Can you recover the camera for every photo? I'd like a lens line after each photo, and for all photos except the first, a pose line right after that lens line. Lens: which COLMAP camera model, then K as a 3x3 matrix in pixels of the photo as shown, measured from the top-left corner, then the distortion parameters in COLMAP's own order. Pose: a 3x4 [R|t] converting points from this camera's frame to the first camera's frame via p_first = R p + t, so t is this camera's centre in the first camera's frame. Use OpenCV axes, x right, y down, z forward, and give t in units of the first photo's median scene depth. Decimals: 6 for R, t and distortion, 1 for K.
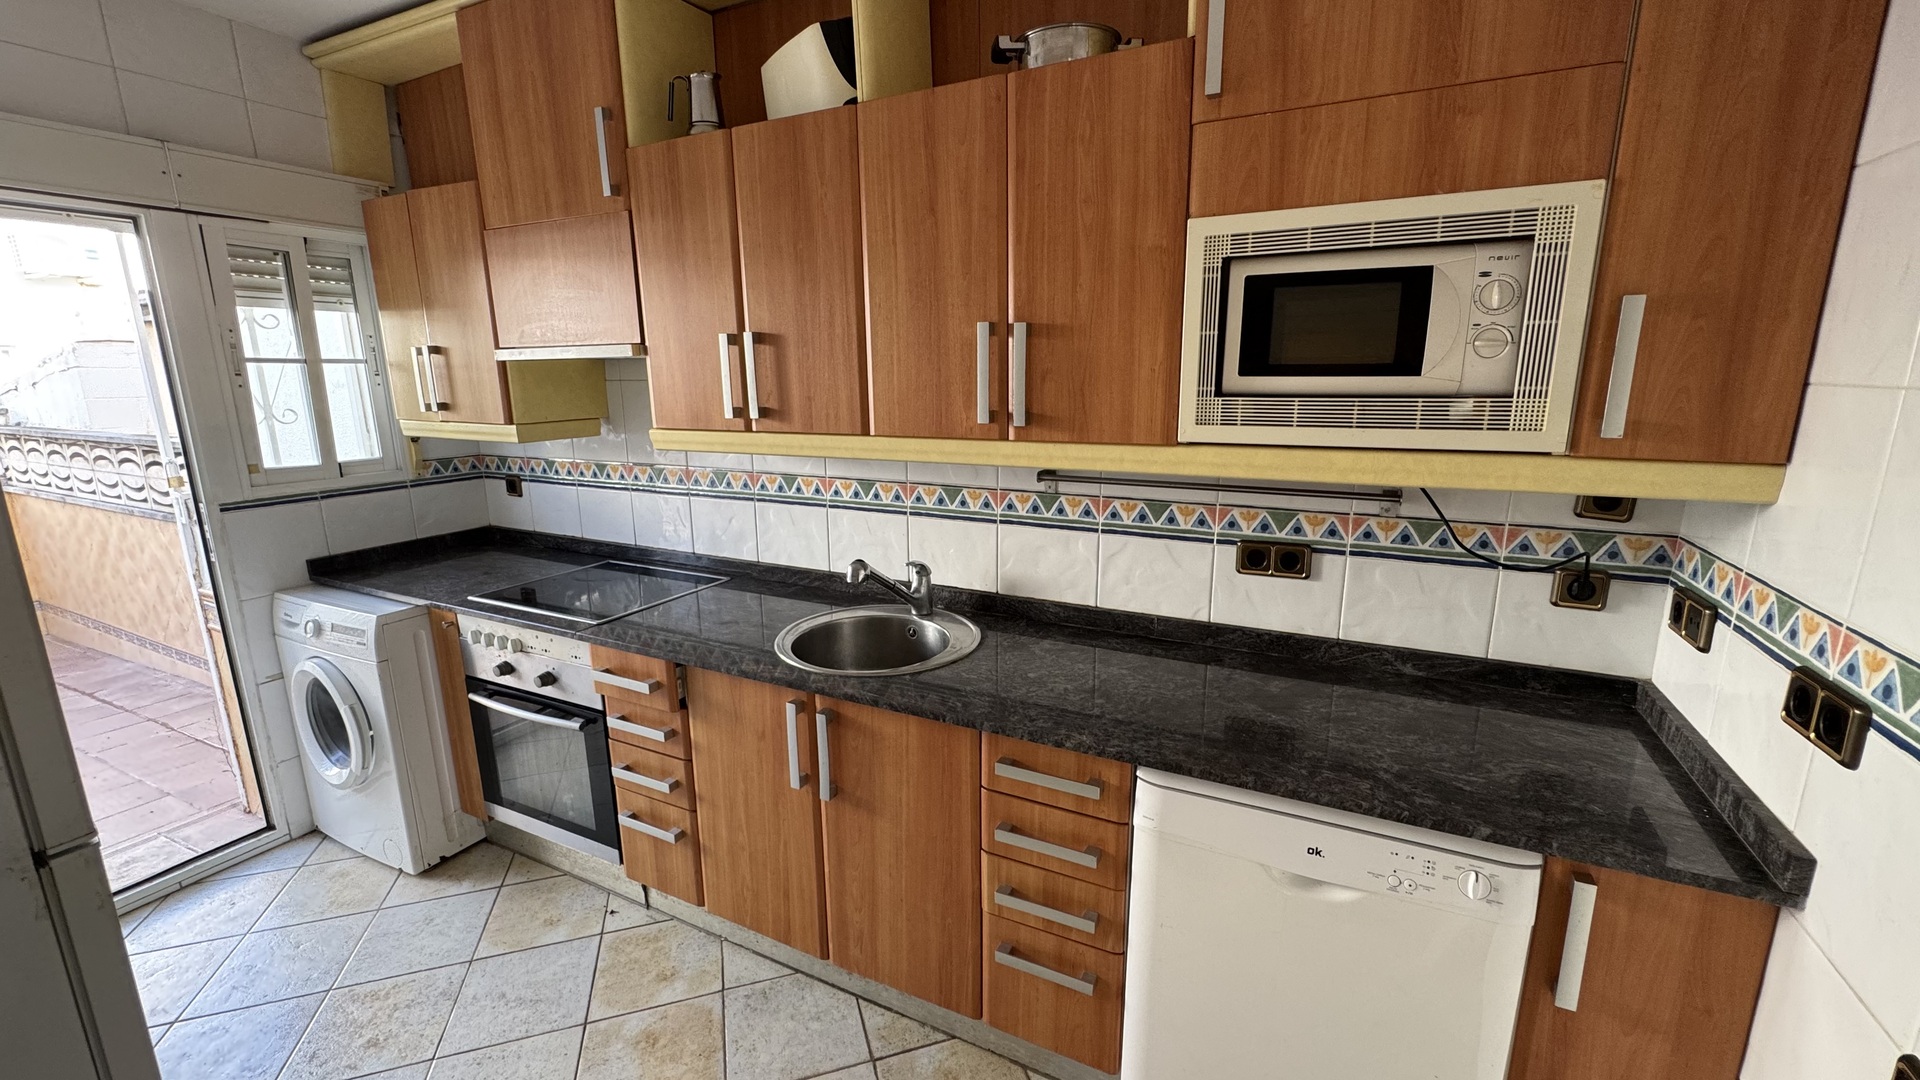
lens RADIAL K [[773.1, 0, 961.1], [0, 773.1, 539.0], [0, 0, 1]] dist [-0.006667, 0.000195]
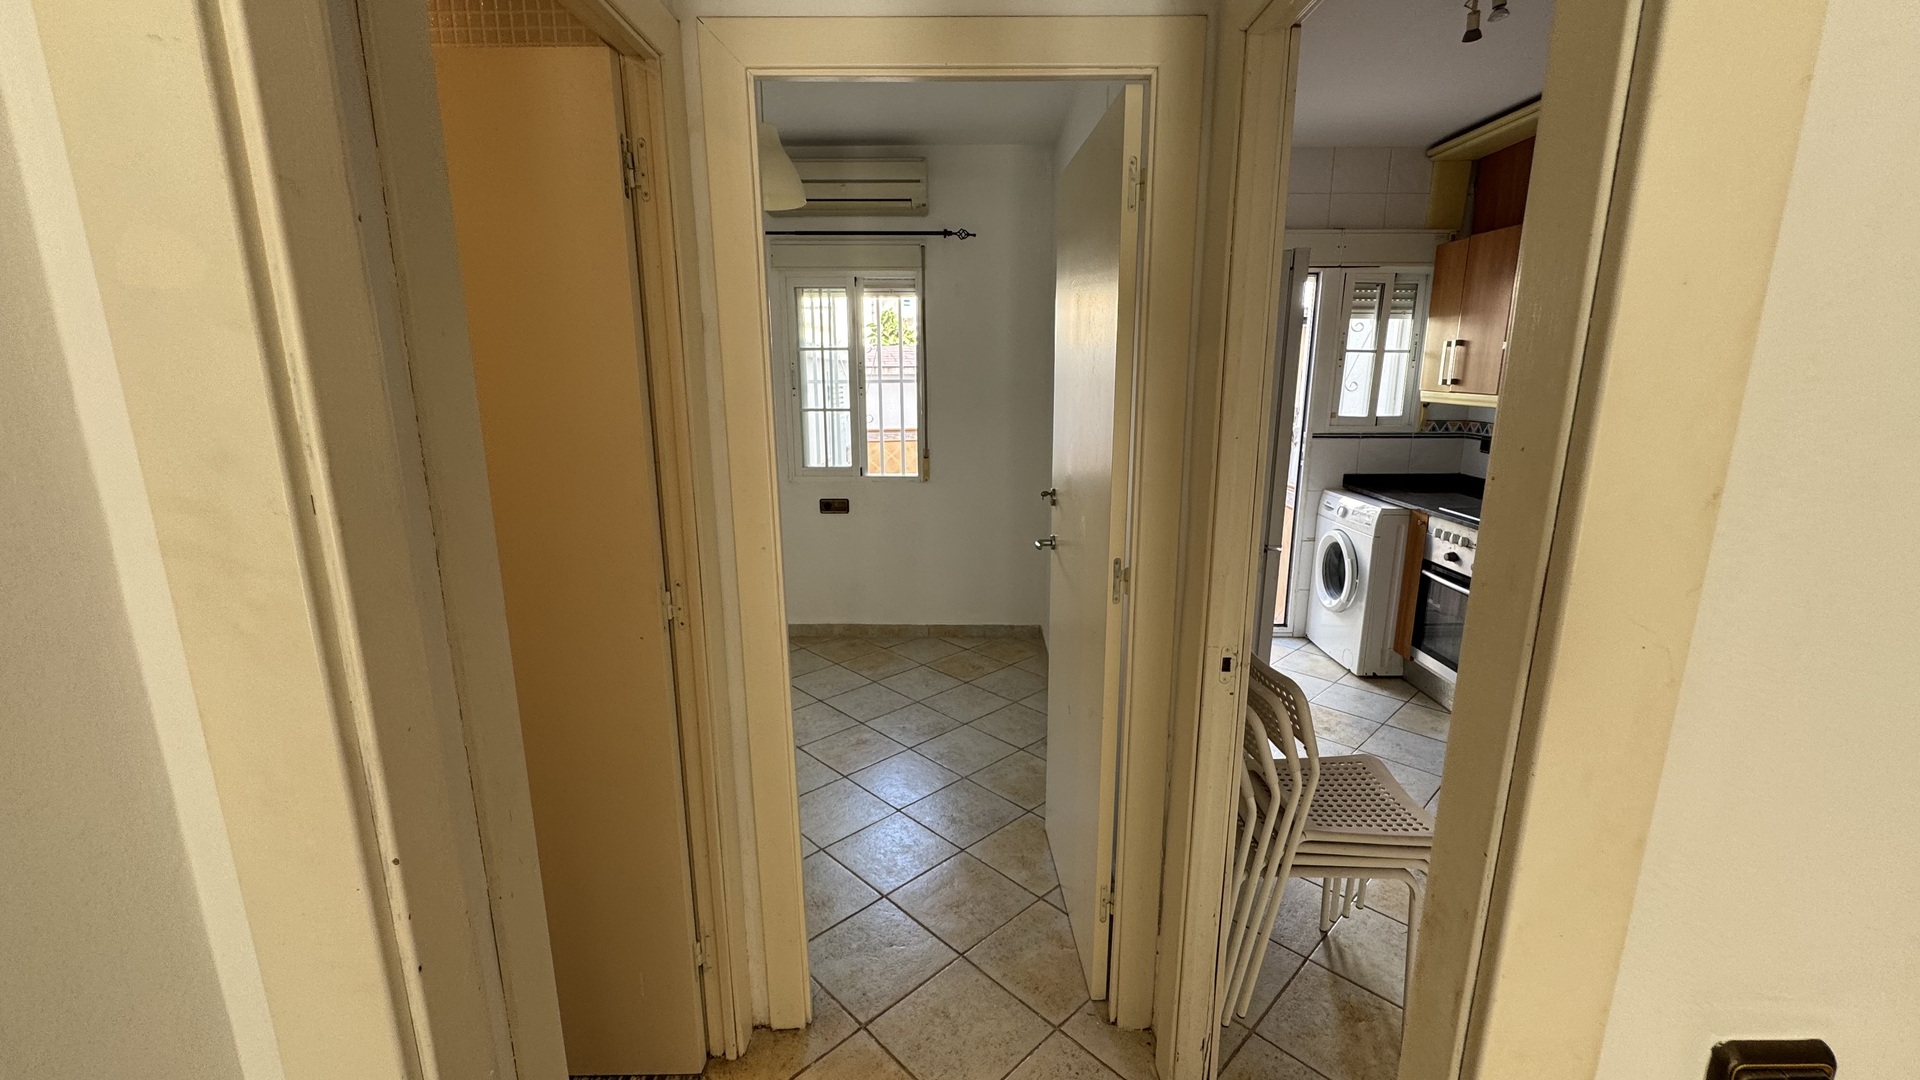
lens RADIAL K [[773.1, 0, 961.1], [0, 773.1, 539.0], [0, 0, 1]] dist [-0.006667, 0.000195]
pose [[0.442966, 0.202283, -0.873420, 0.257467], [-0.192318, 0.972975, 0.127803, 0.114784], [0.875668, 0.111362, 0.469897, -0.487081]]
